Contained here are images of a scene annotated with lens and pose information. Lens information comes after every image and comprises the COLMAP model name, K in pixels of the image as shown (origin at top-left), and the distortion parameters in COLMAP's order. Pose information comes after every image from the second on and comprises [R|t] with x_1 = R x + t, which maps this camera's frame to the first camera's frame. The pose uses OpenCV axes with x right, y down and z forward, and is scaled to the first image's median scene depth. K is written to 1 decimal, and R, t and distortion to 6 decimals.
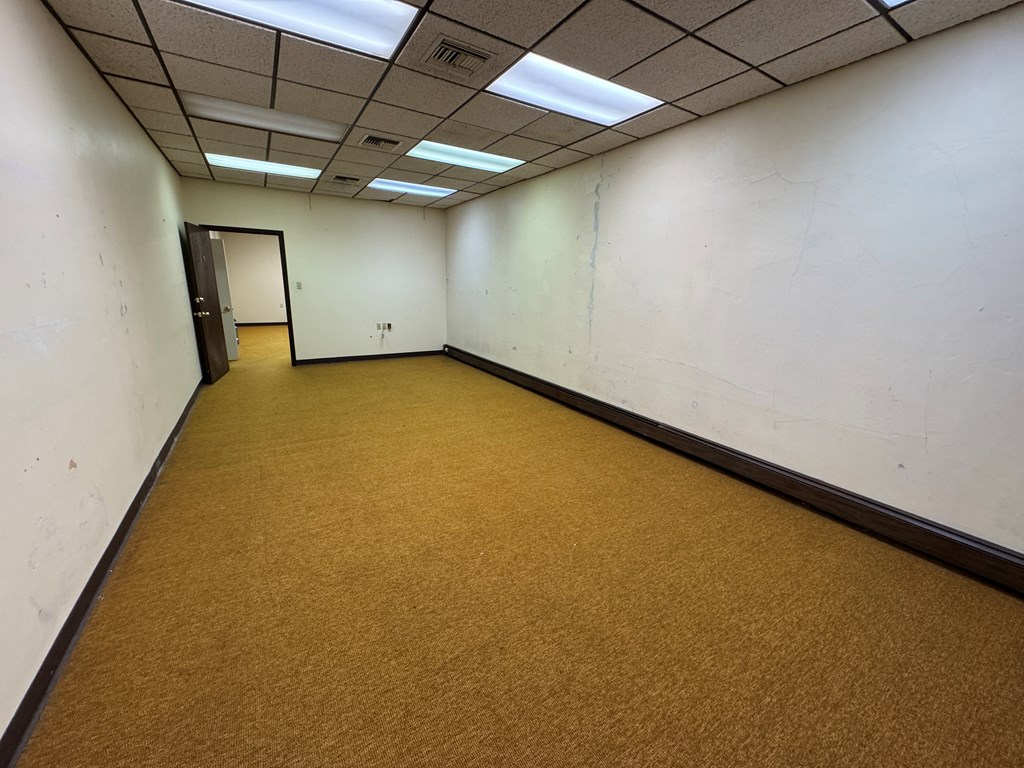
lens RADIAL K [[406.0, 0, 510.8], [0, 406.0, 385.4], [0, 0, 1]] dist [-0.002882, -0.000189]
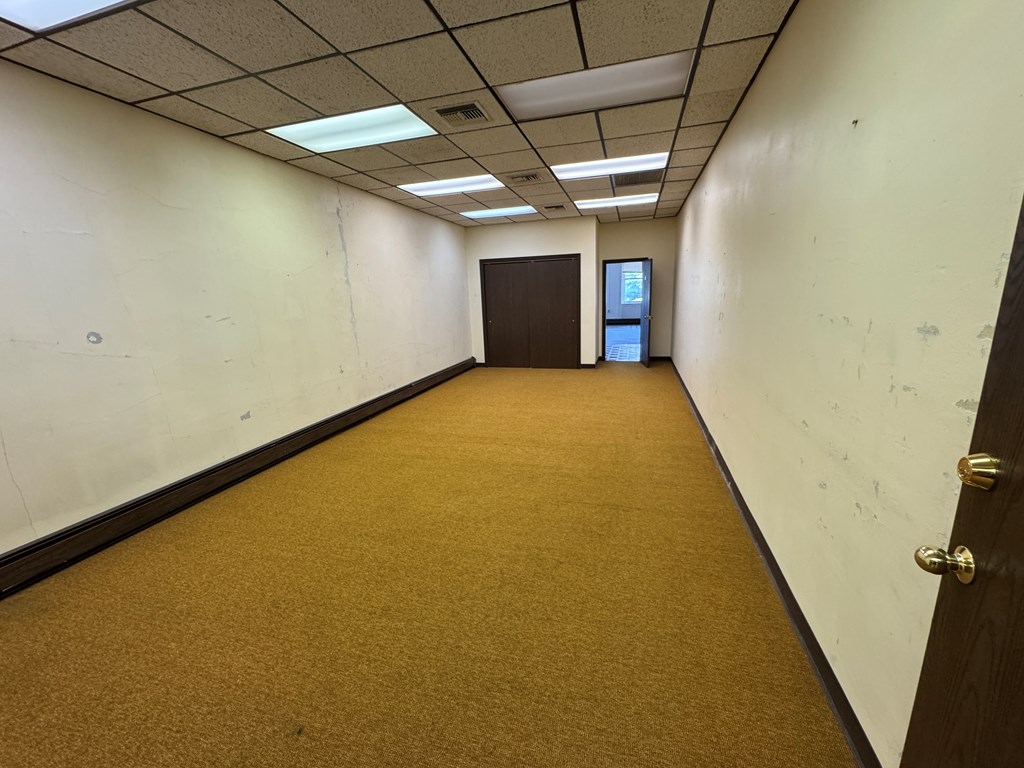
lens RADIAL K [[406.0, 0, 511.2], [0, 406.0, 381.9], [0, 0, 1]] dist [-0.002882, -0.000189]
pose [[-0.667833, -0.165504, 0.725678, -0.905705], [0.197318, 0.900714, 0.387014, -0.390333], [-0.717680, 0.401650, -0.568869, 1.408819]]
